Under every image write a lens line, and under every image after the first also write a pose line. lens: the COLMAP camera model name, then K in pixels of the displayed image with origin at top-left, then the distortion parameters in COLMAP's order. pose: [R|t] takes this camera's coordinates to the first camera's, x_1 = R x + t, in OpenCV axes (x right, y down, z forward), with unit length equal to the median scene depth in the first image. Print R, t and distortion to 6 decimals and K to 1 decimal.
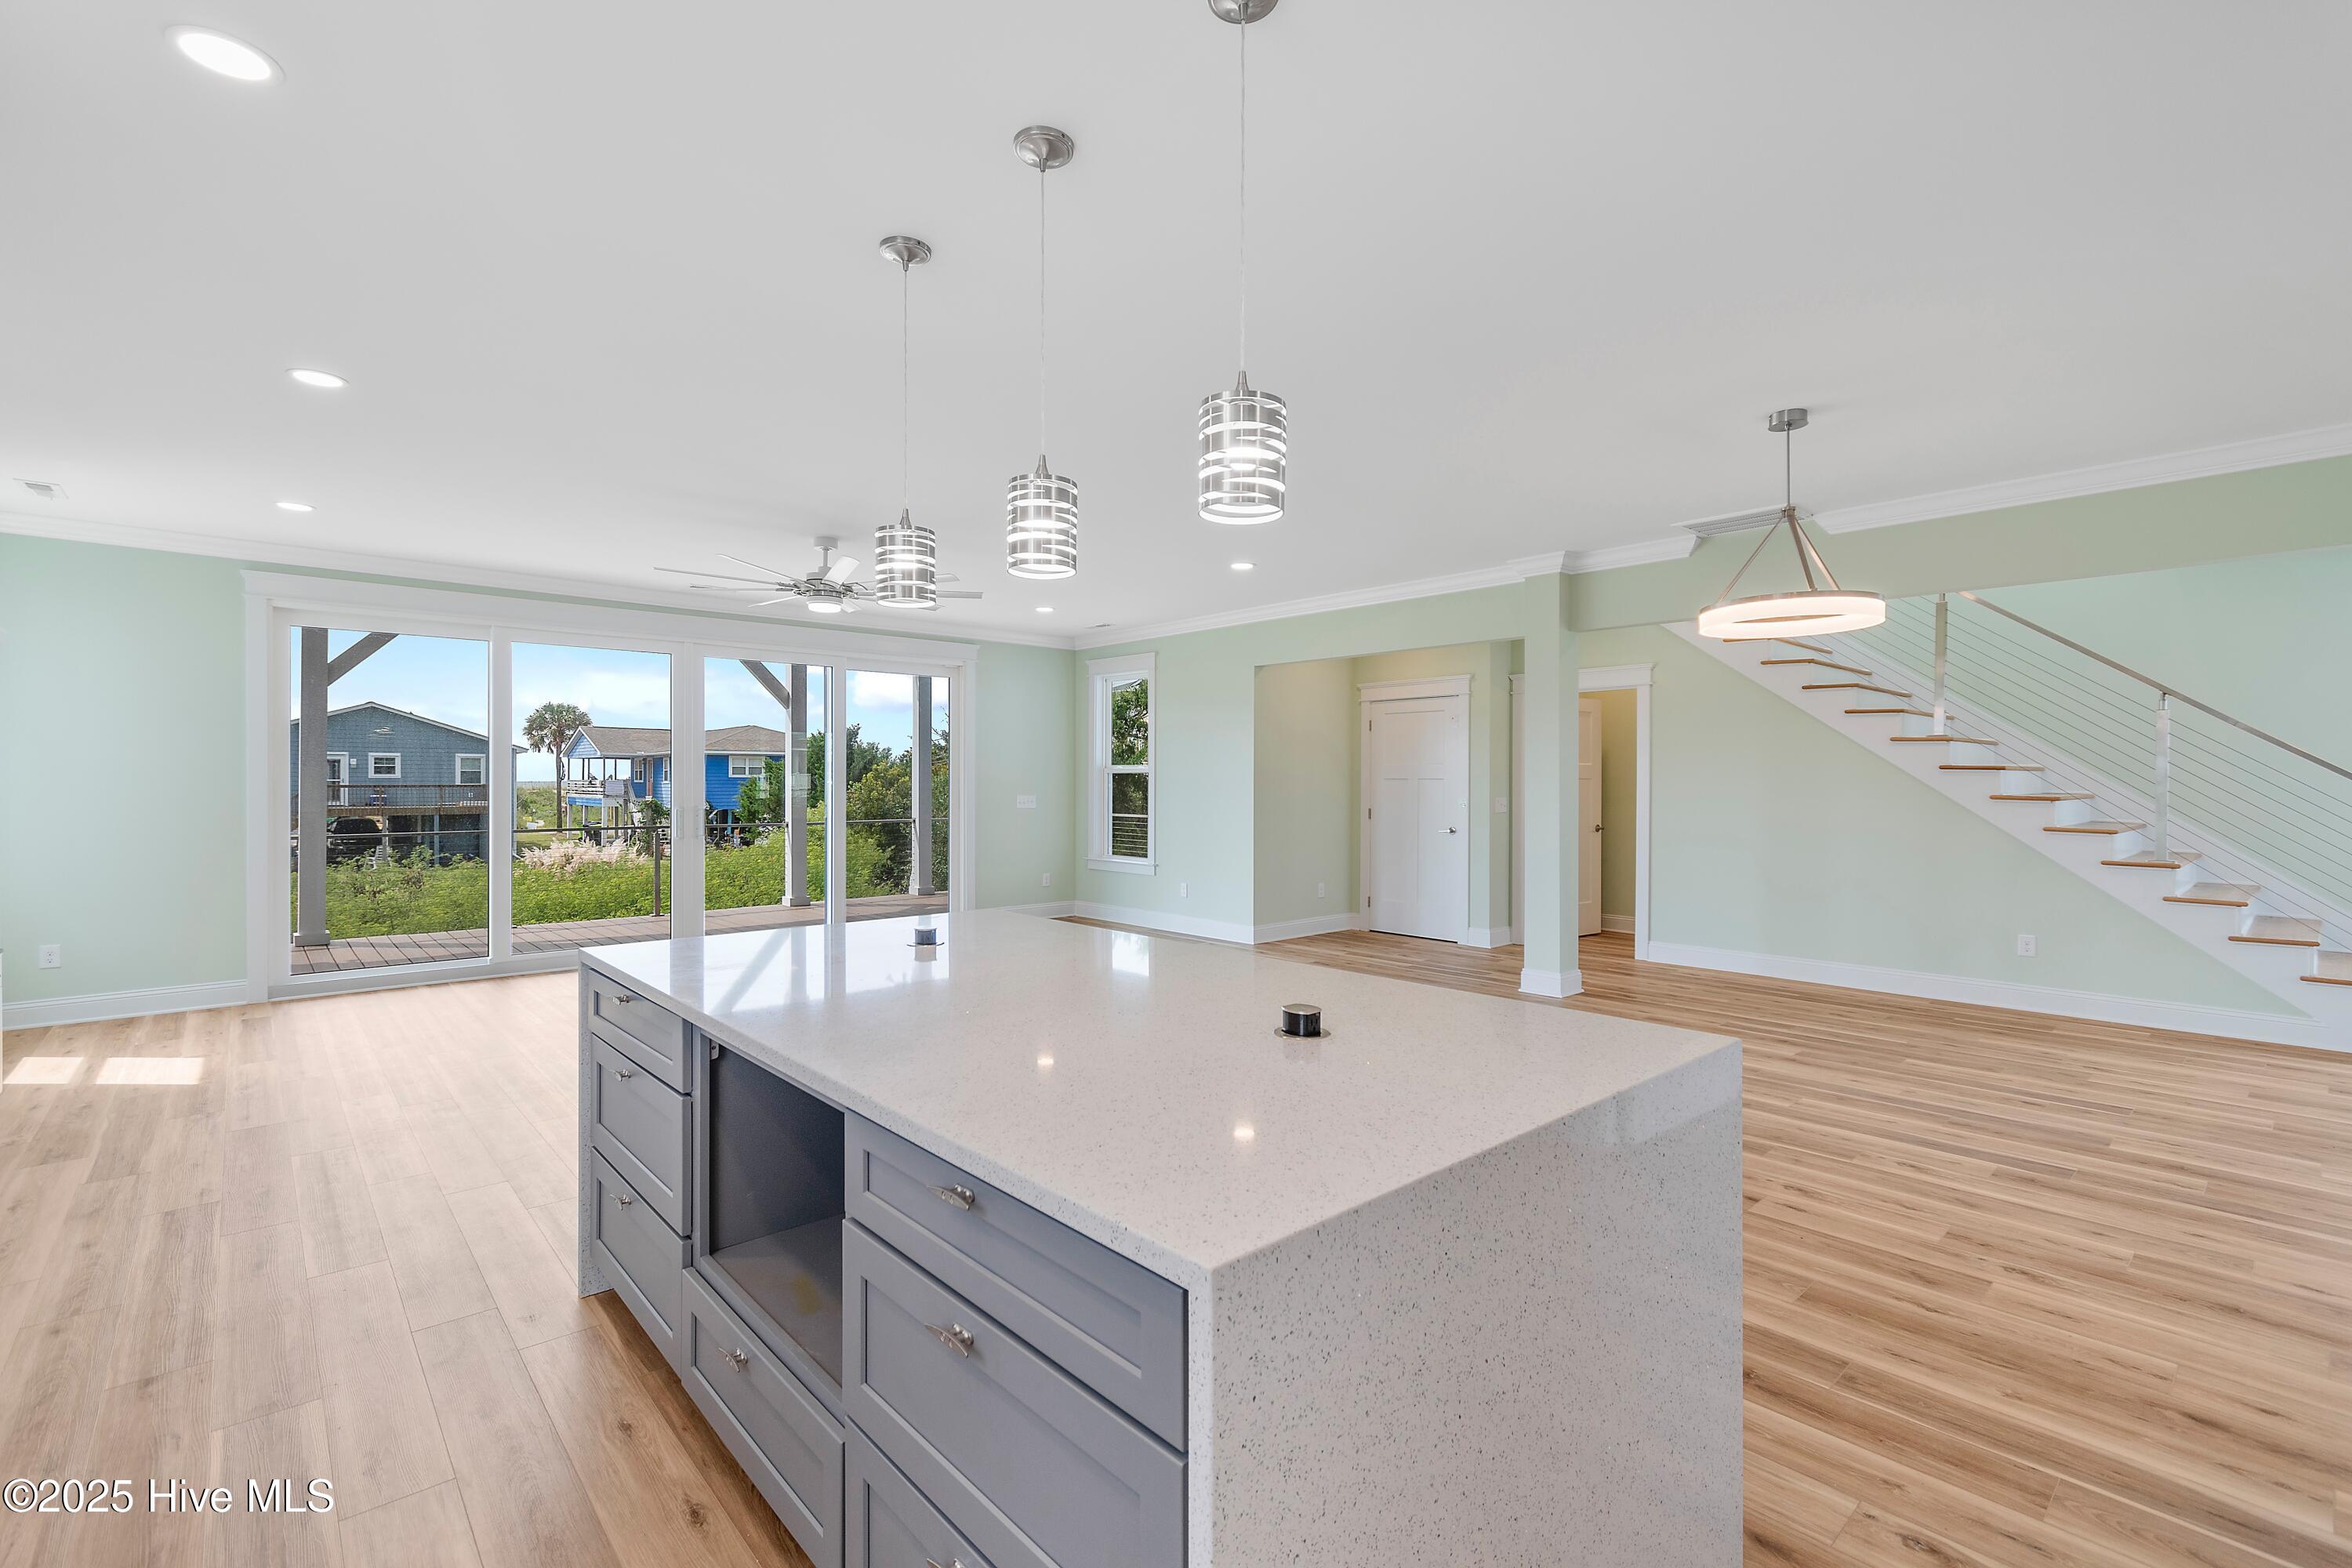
lens RADIAL K [[1042.2, 0, 1169.9], [0, 1042.2, 776.6], [0, 0, 1]] dist [0.000867, -0.000570]
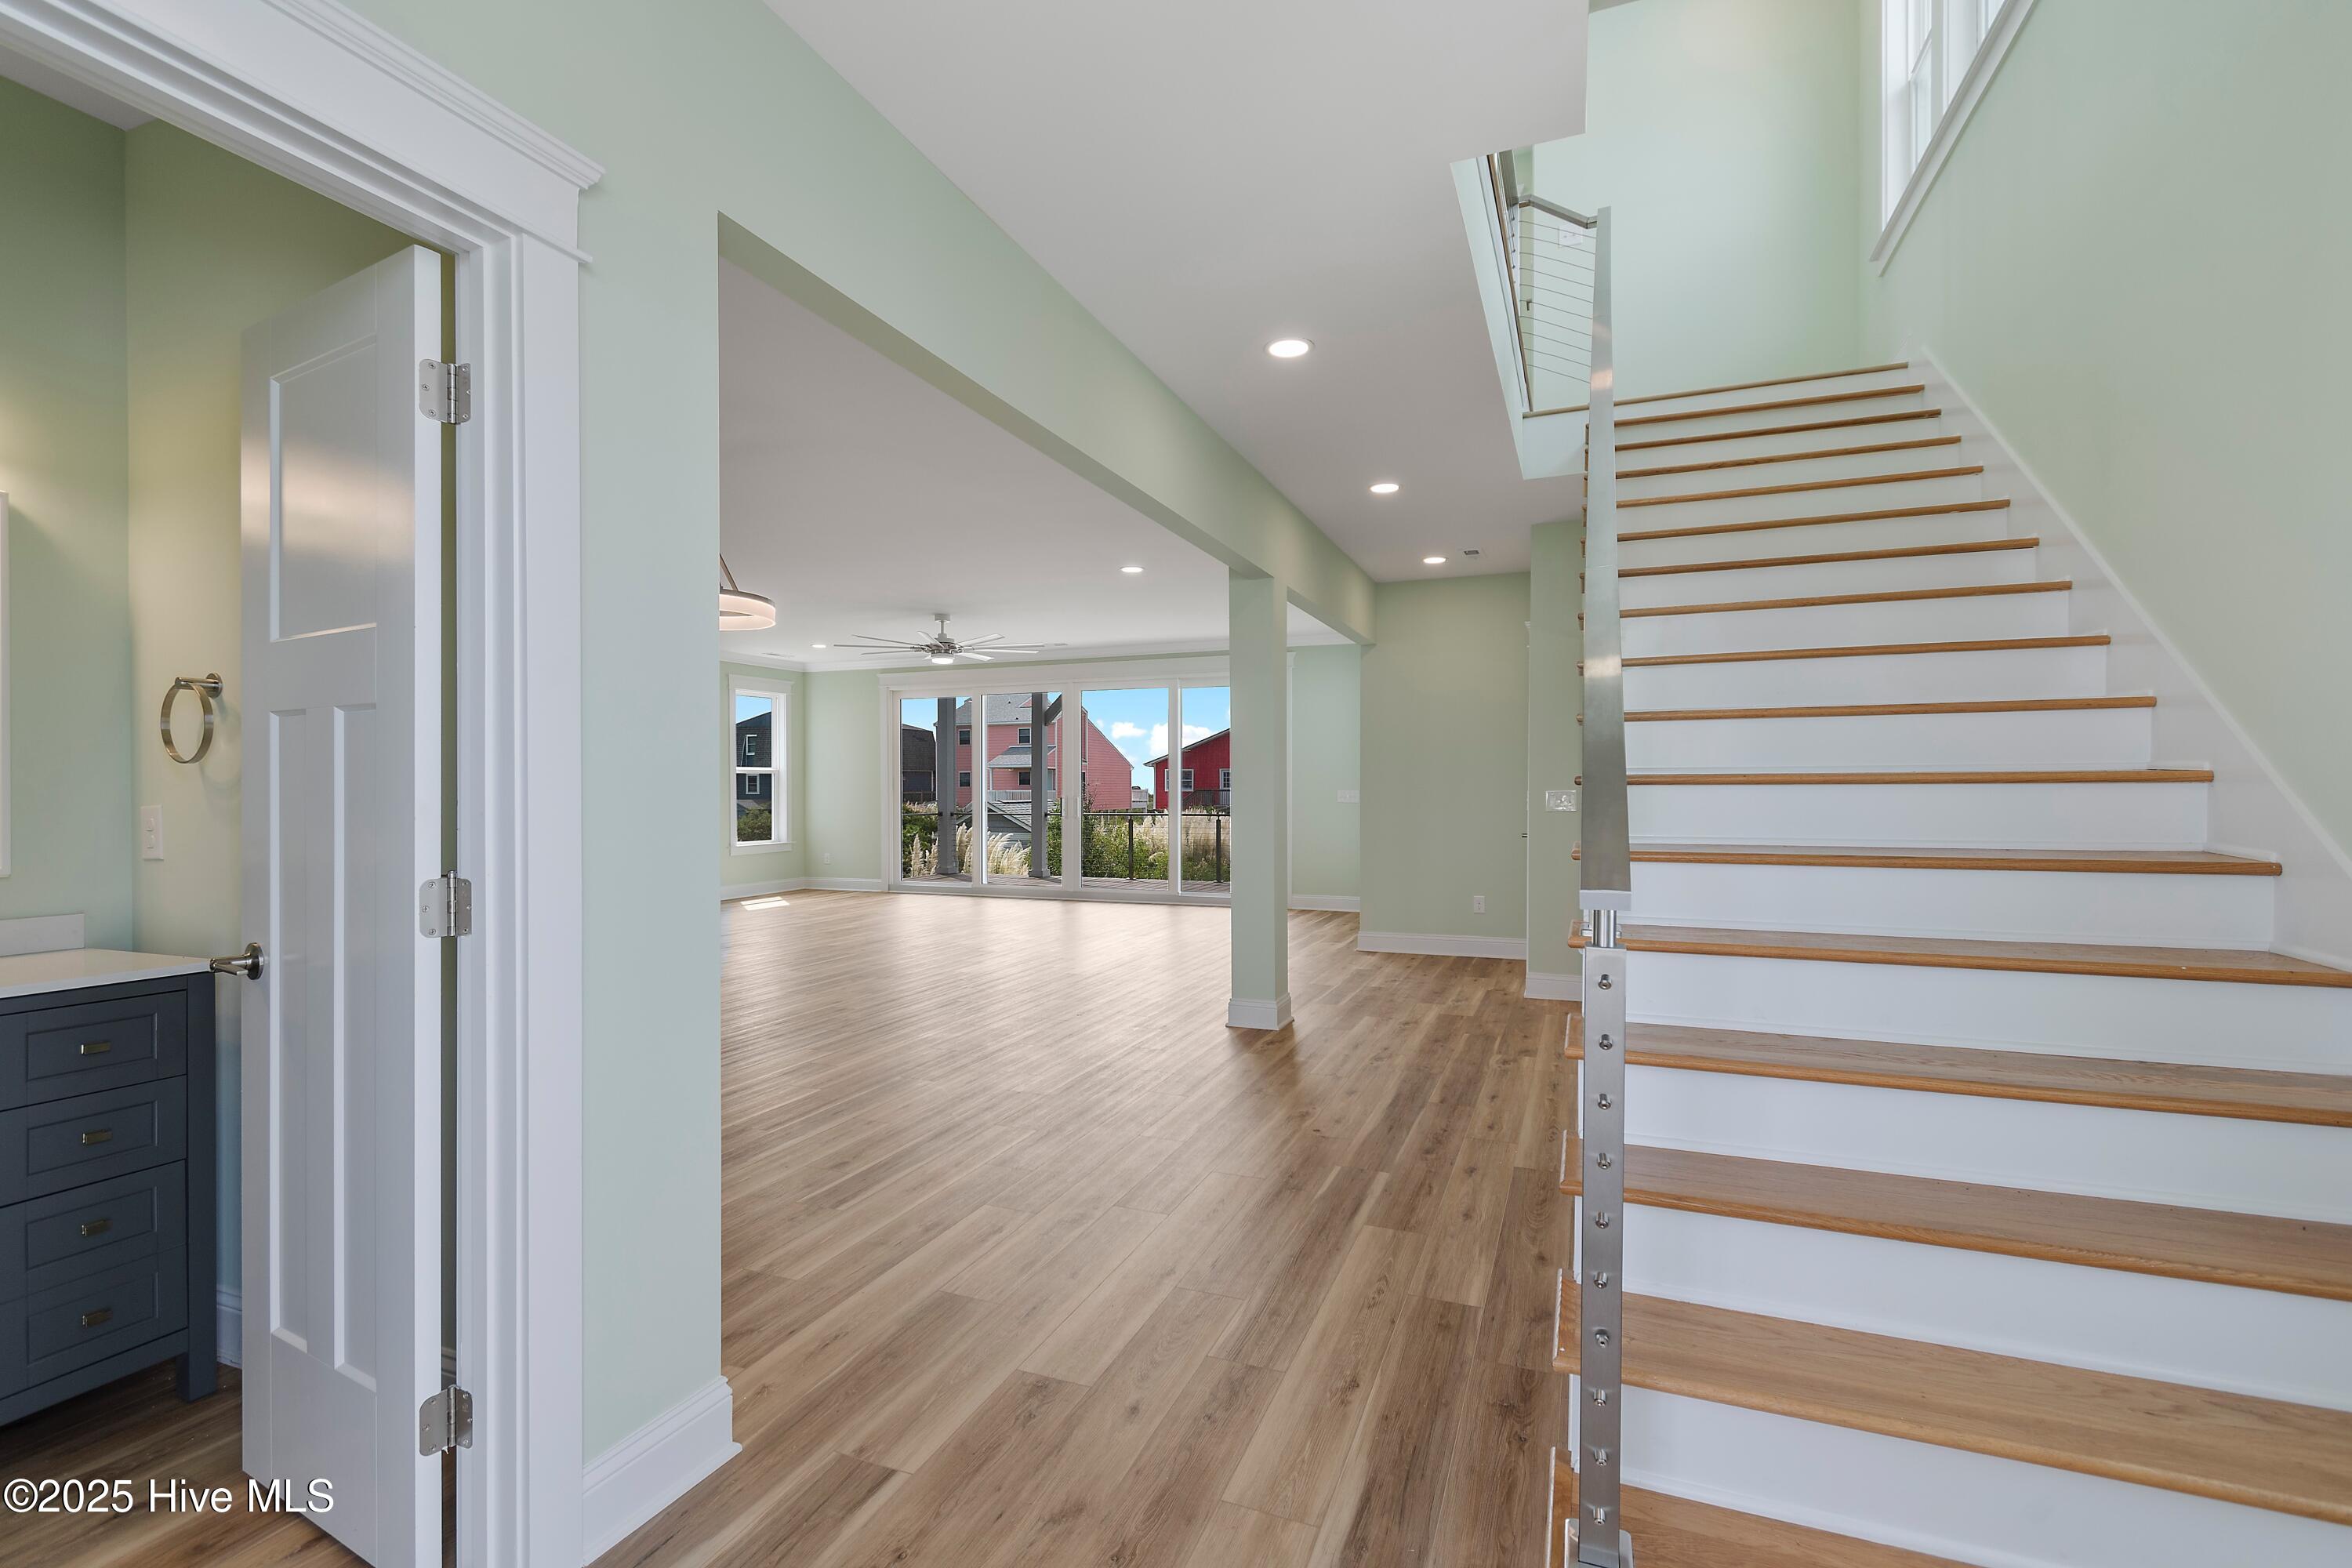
lens RADIAL K [[1043.3, 0, 1176.0], [0, 1043.3, 784.0], [0, 0, 1]] dist [0.002018, 0.000036]
pose [[0.440717, -0.010824, -0.897581, 0.792883], [0.007465, 0.999937, -0.008393, 0.022948], [0.897615, -0.003002, 0.440770, 0.429640]]
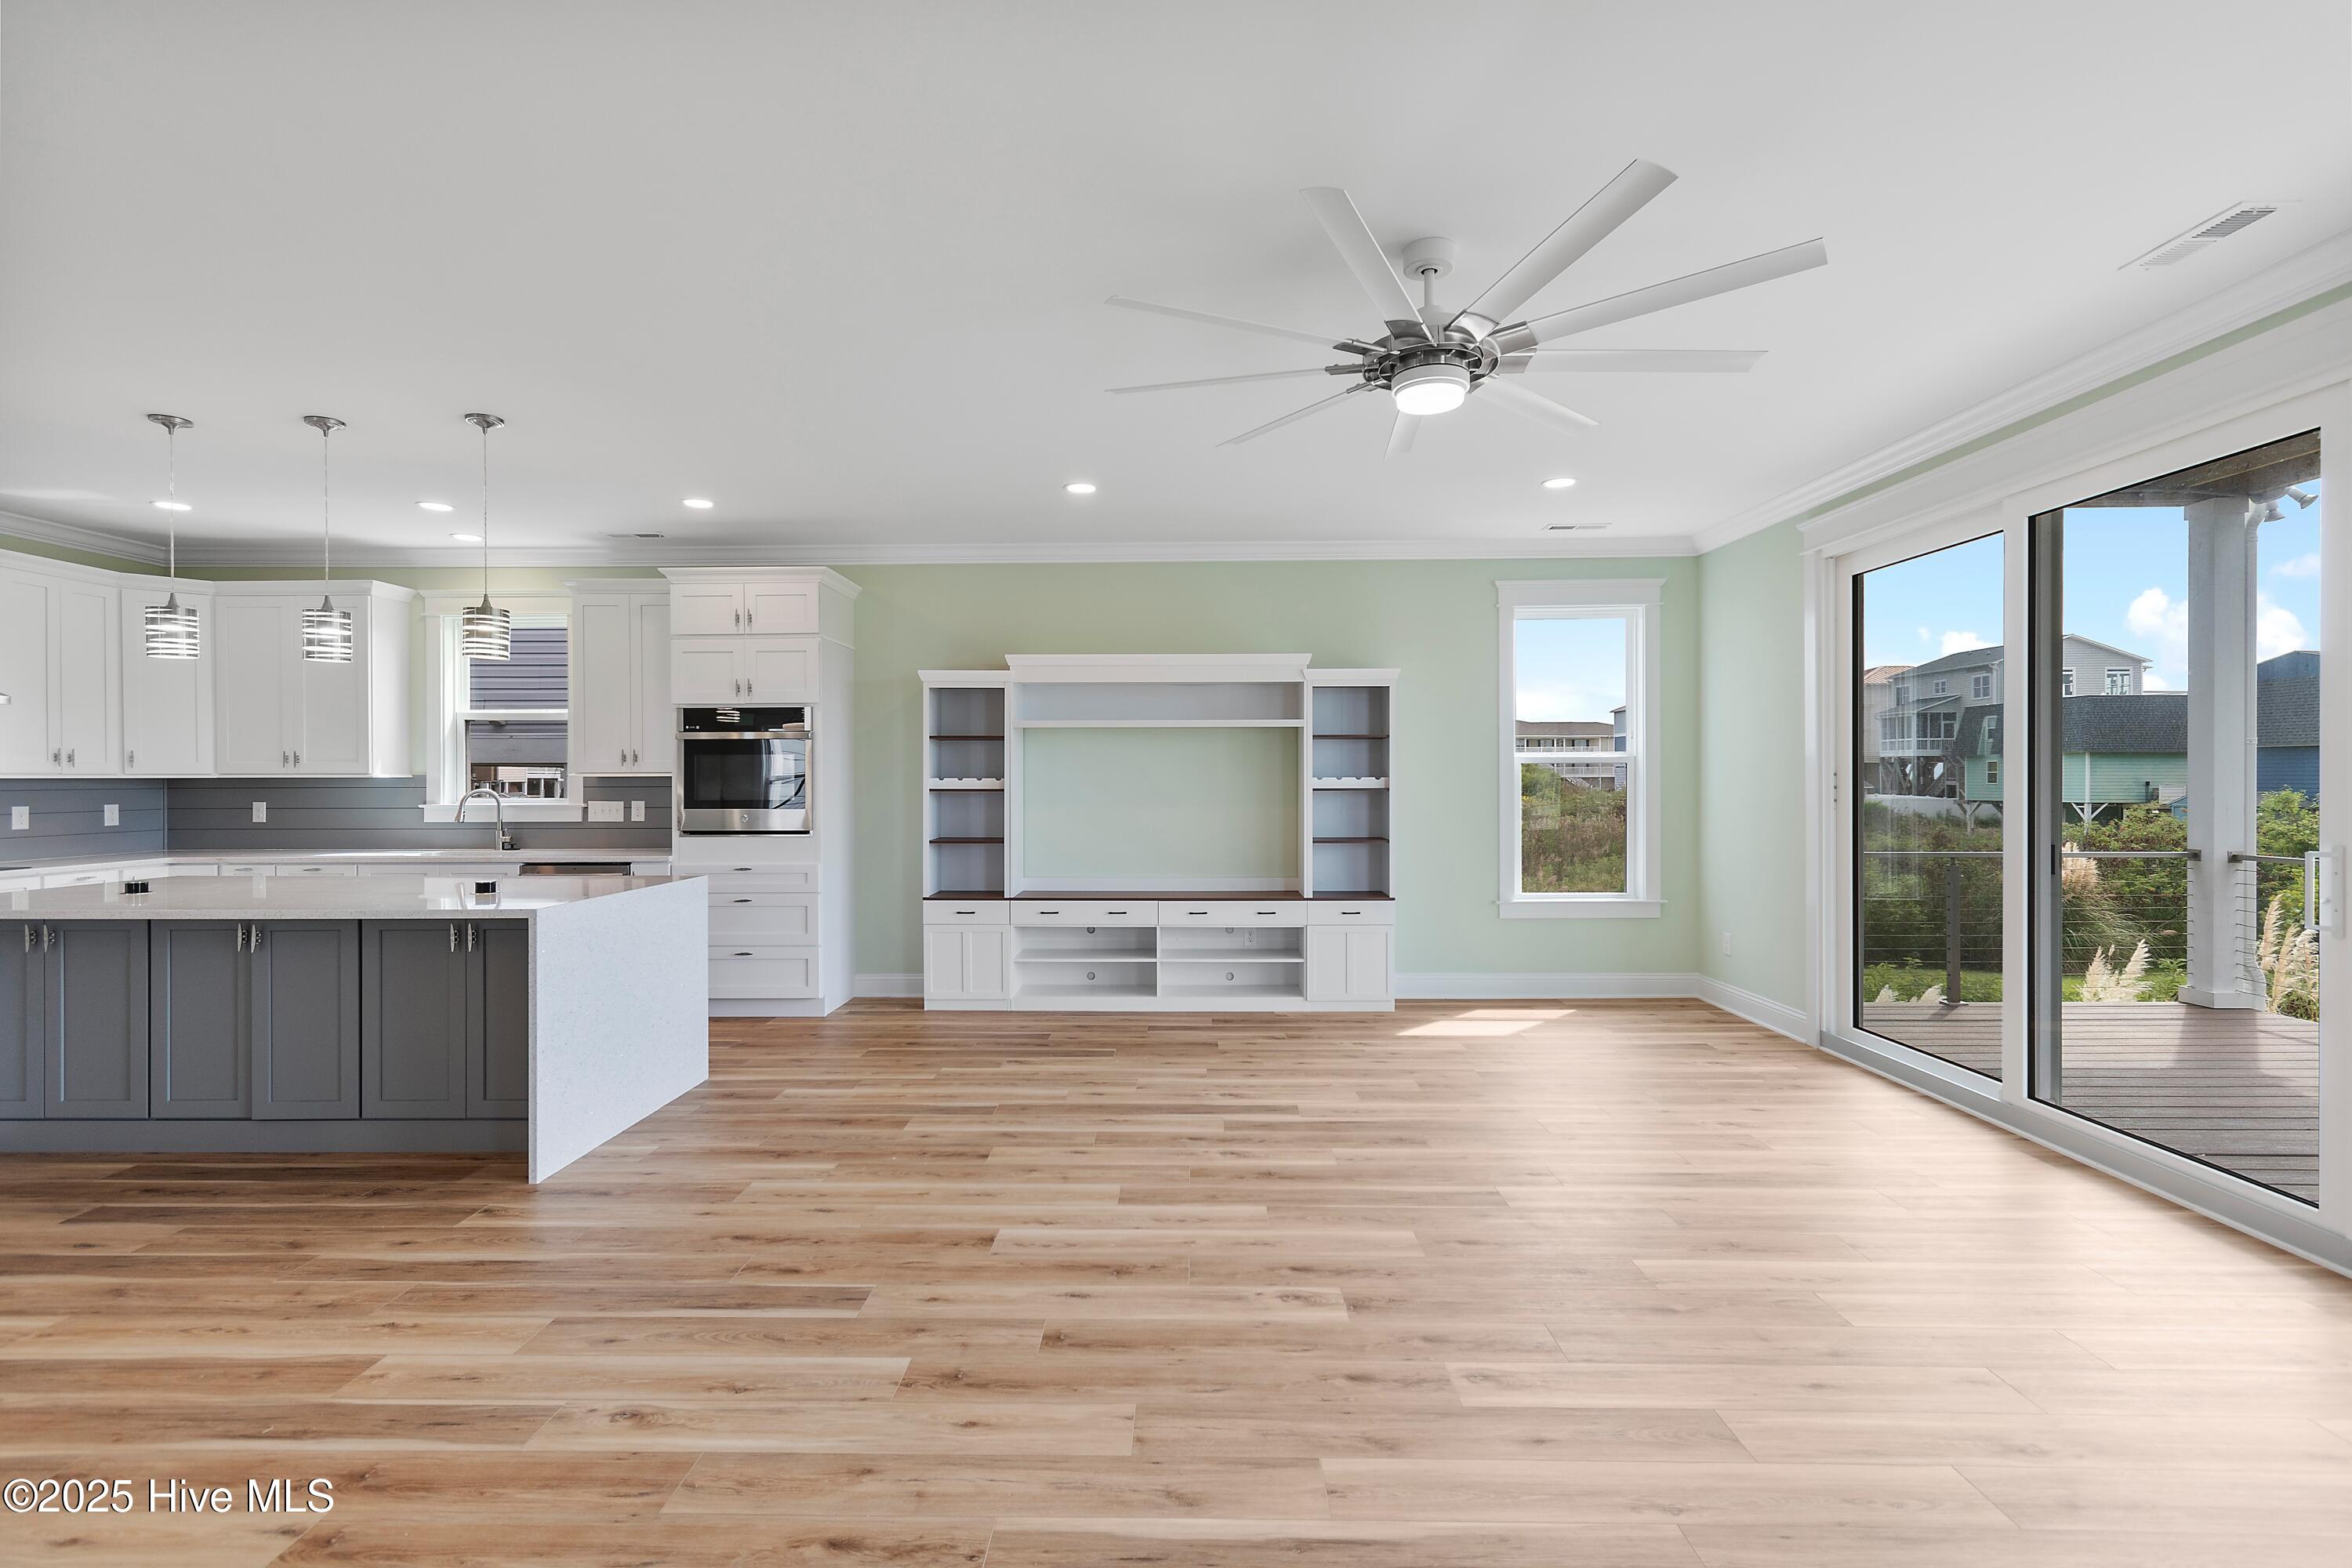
lens RADIAL K [[1076.0, 0, 1168.7], [0, 1076.0, 781.8], [0, 0, 1]] dist [0.004443, 0.000291]
pose [[-0.679819, 0.003257, -0.733373, 0.063892], [0.003028, 0.999994, 0.001634, 0.003476], [0.733374, -0.001110, -0.679825, 0.830207]]
